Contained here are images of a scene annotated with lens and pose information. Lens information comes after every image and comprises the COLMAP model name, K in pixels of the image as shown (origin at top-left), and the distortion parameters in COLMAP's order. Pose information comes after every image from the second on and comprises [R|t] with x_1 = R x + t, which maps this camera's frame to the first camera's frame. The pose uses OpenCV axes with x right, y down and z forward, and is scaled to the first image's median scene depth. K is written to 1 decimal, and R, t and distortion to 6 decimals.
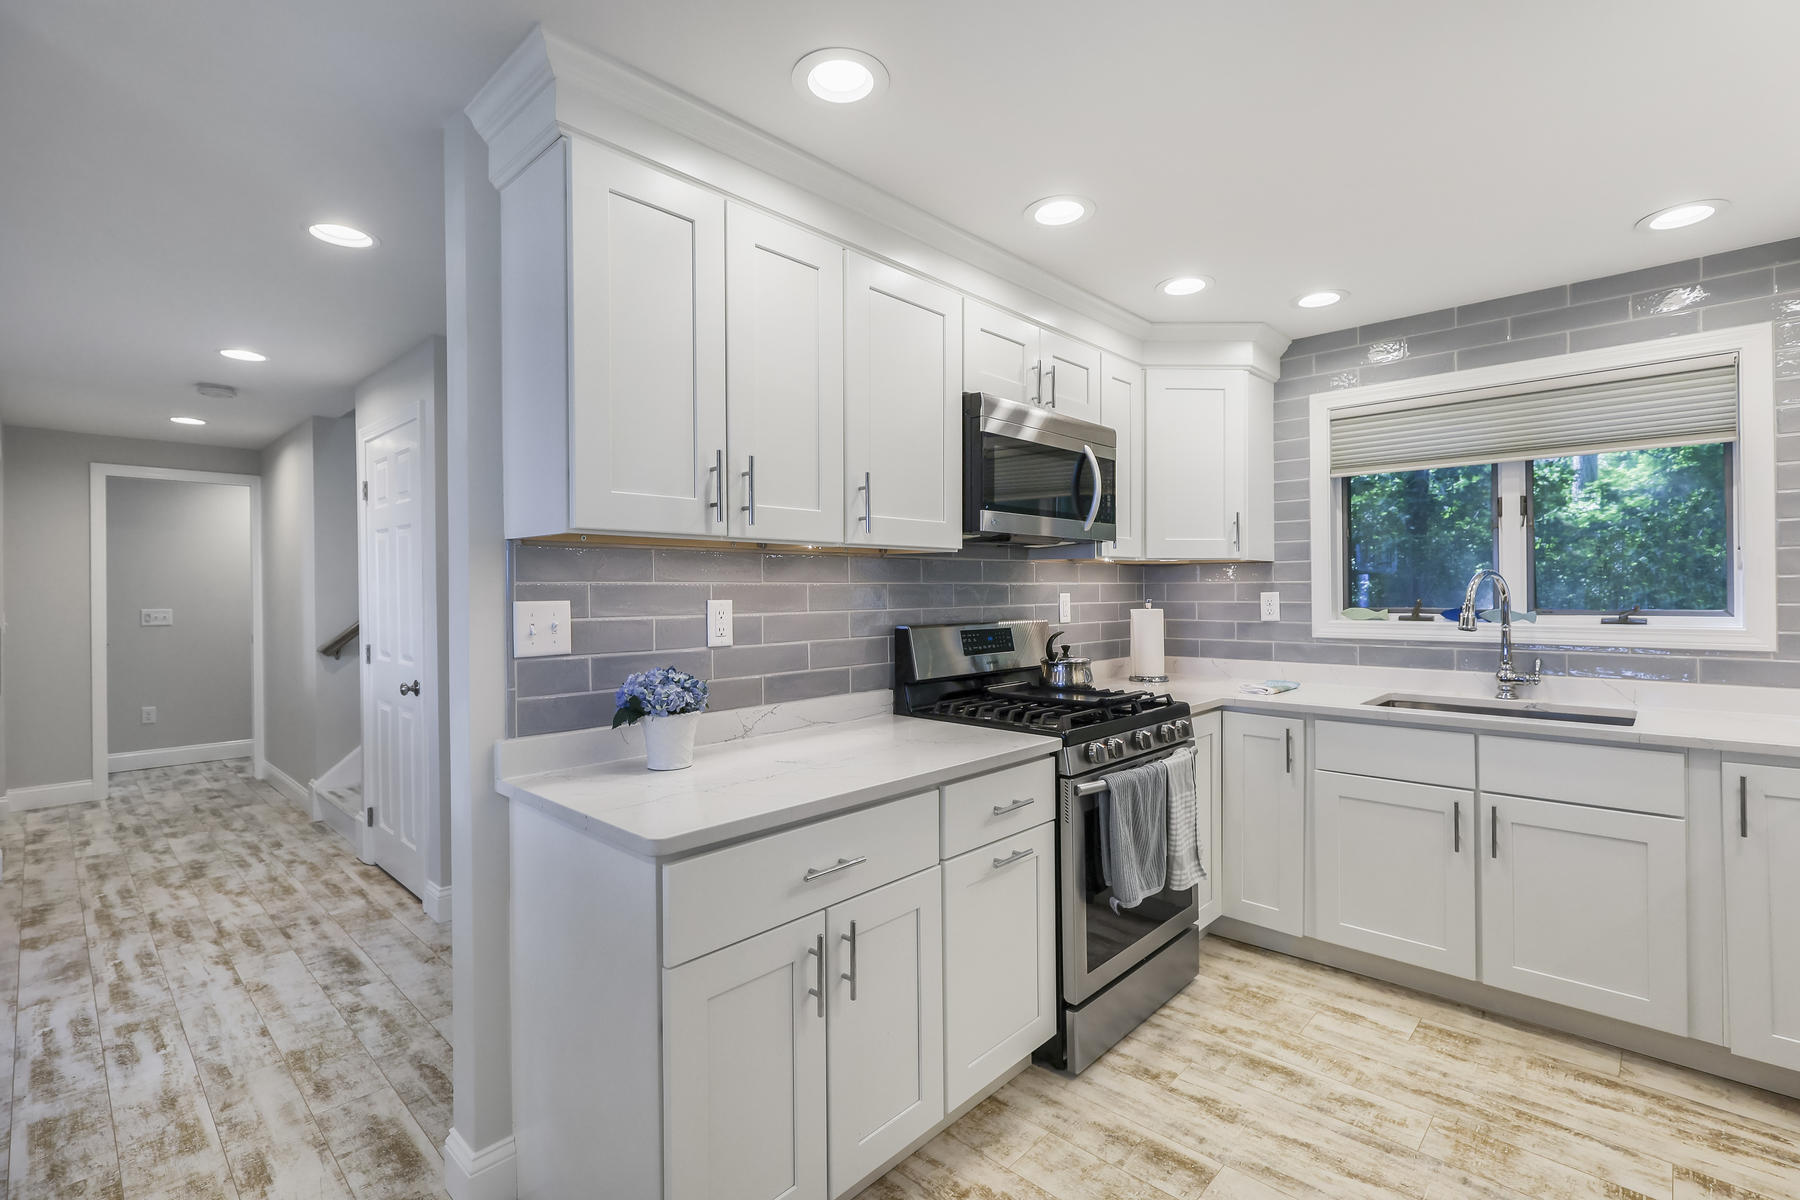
lens RADIAL K [[823.6, 0, 908.6], [0, 823.6, 586.2], [0, 0, 1]] dist [-0.002063, 0.000425]
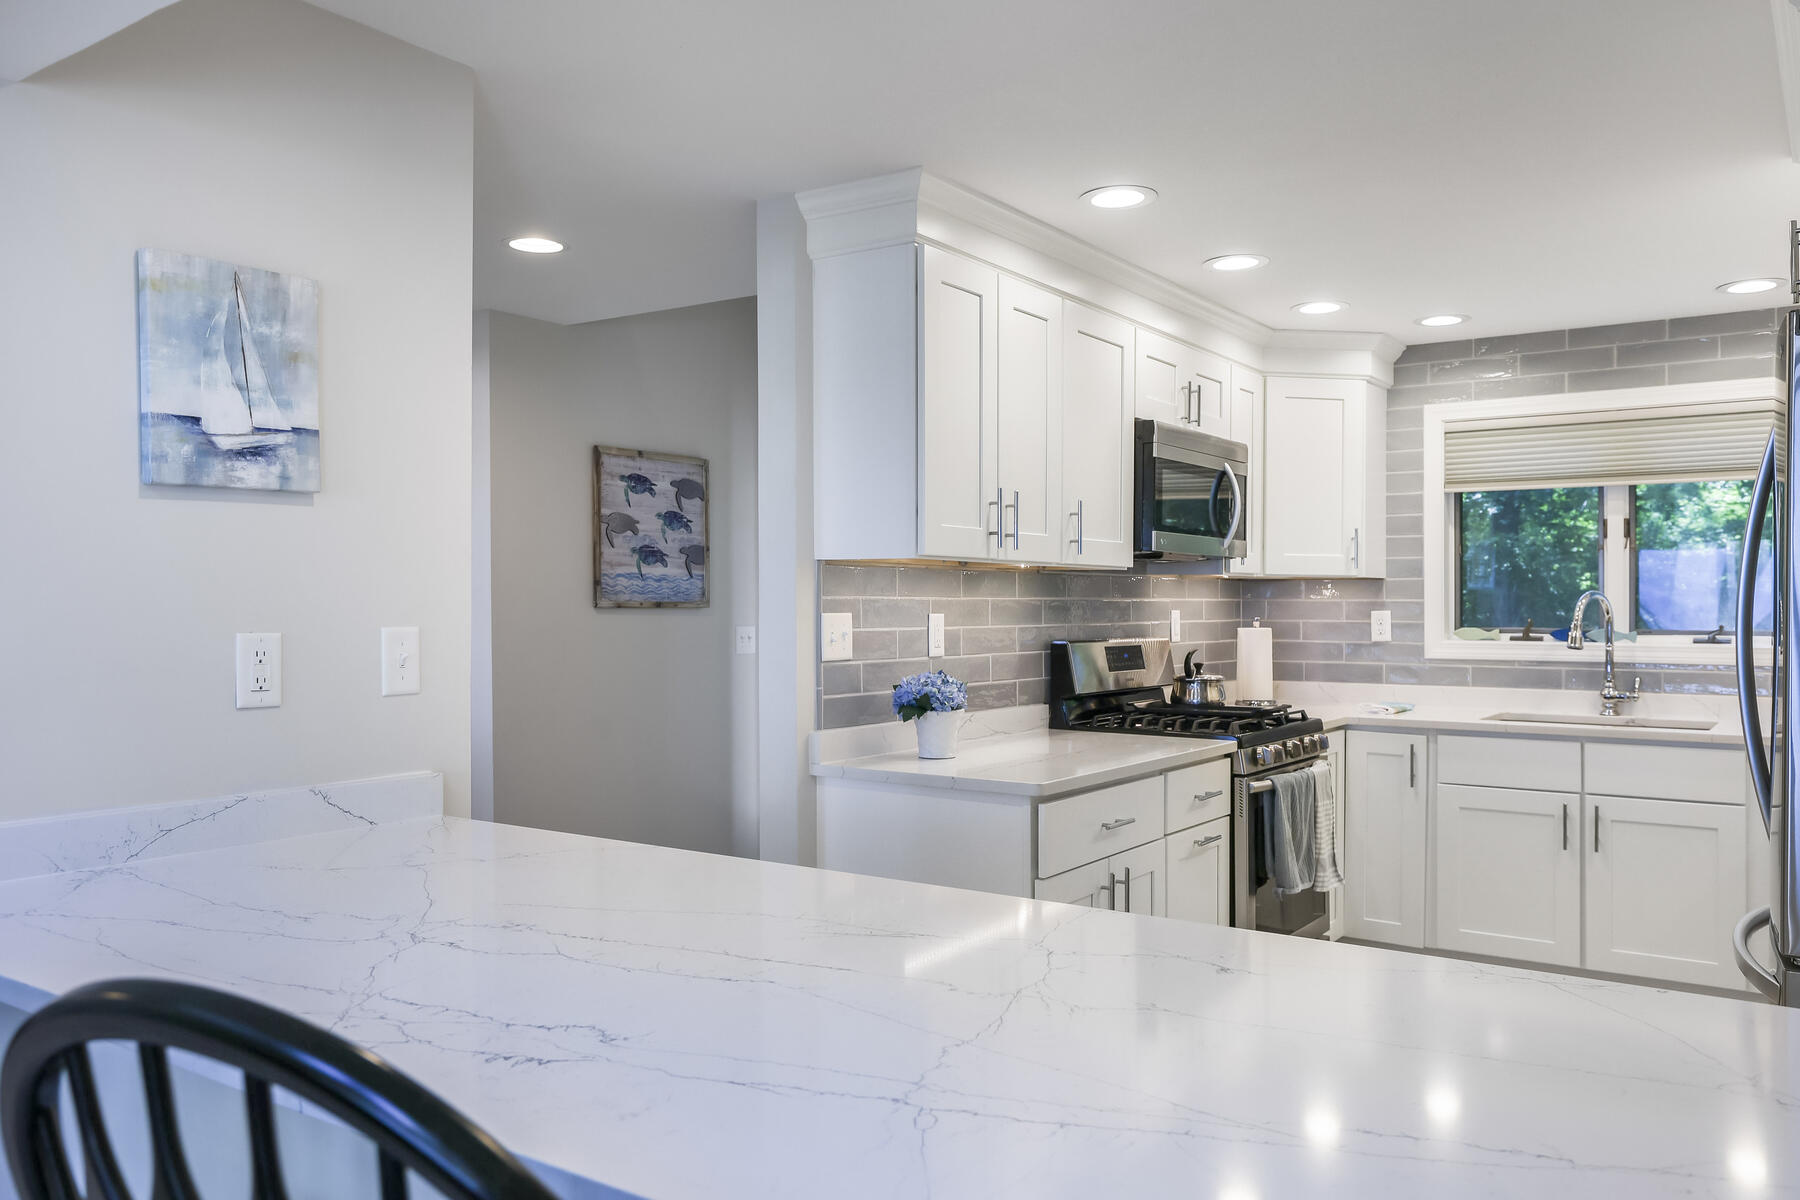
lens RADIAL K [[1340.8, 0, 909.7], [0, 1340.8, 587.7], [0, 0, 1]] dist [0.011597, -0.004694]
pose [[0.990222, 0.010930, 0.139071, -0.436007], [-0.009926, 0.999919, -0.007912, -0.002646], [-0.139146, 0.006455, 0.990251, -0.631437]]
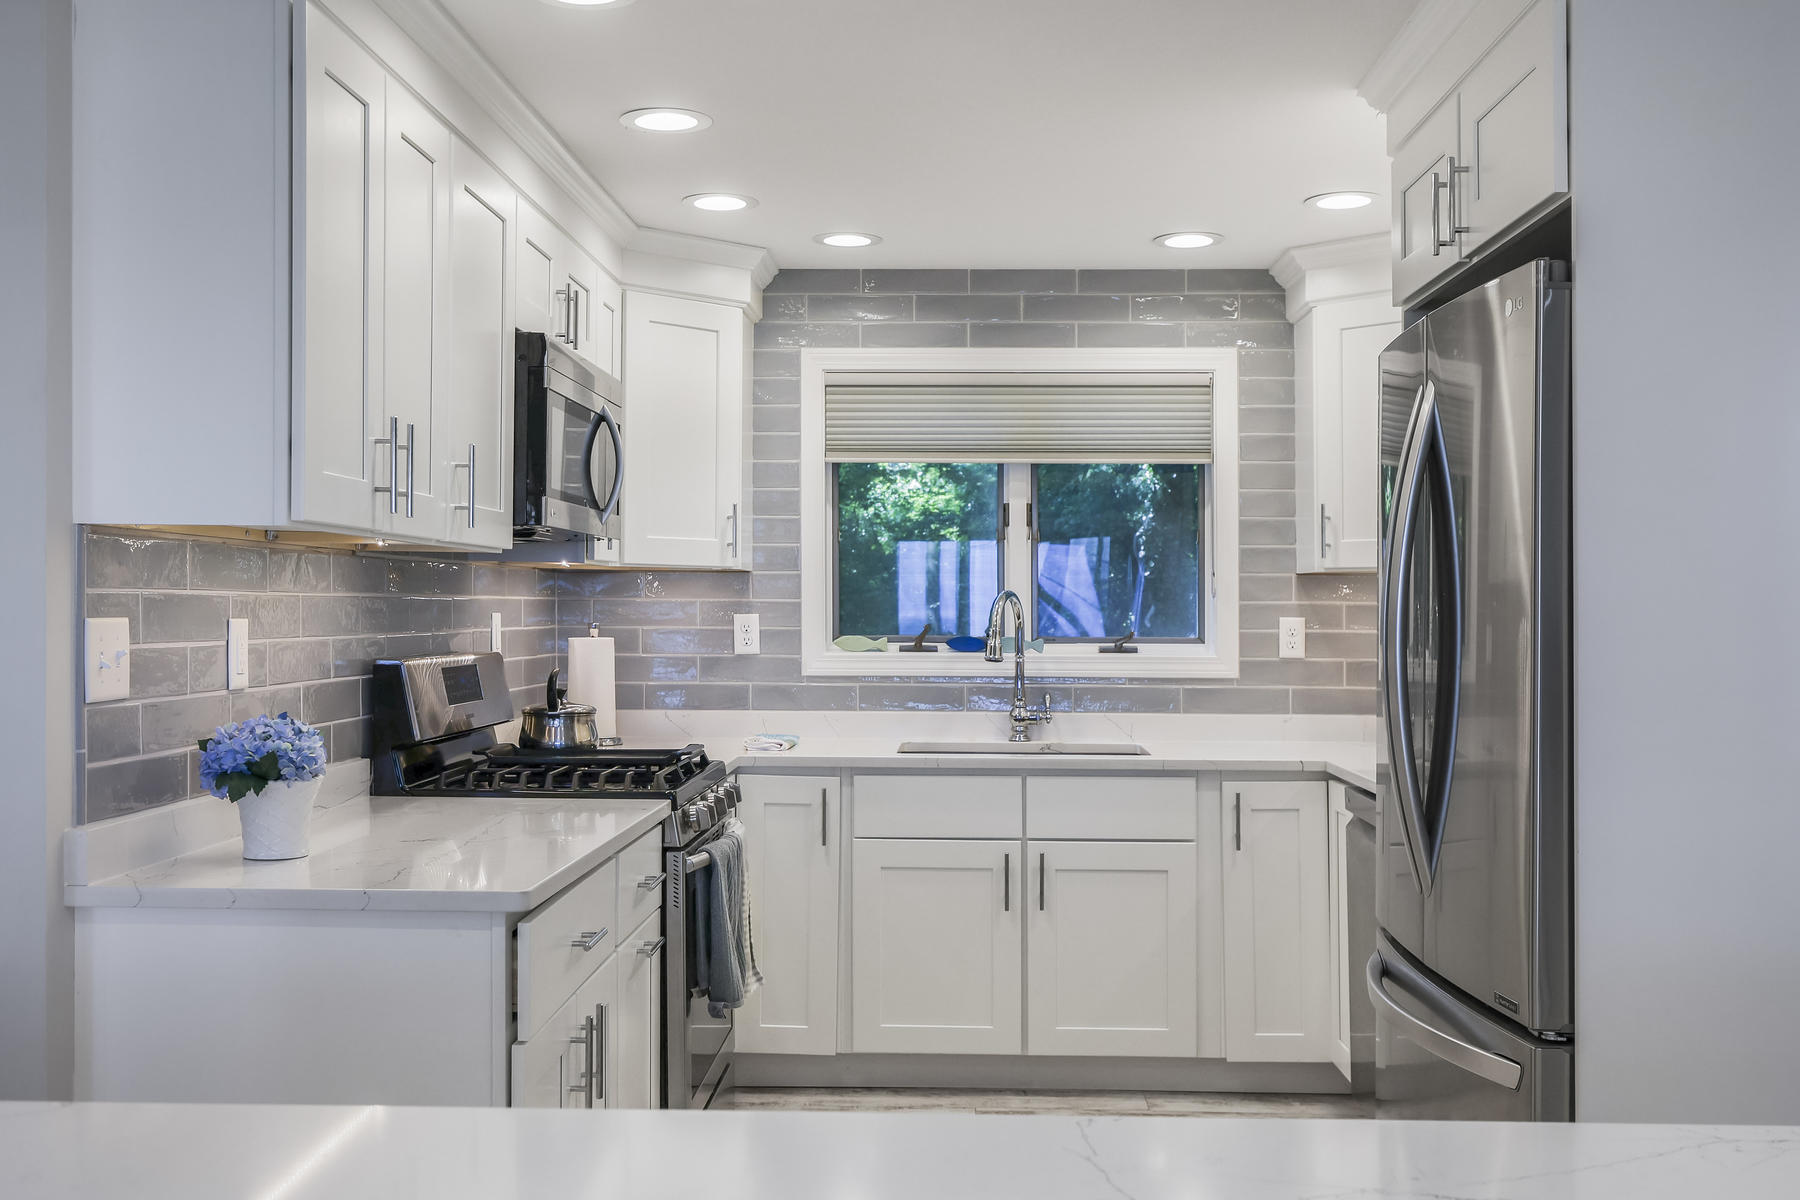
lens RADIAL K [[1752.3, 0, 904.9], [0, 1752.3, 558.3], [0, 0, 1]] dist [-0.002534, 0.000000]
pose [[0.759632, 0.029556, 0.649682, -0.629215], [-0.013963, 0.999478, -0.029143, 0.001565], [-0.650204, 0.013066, 0.759648, -0.349634]]
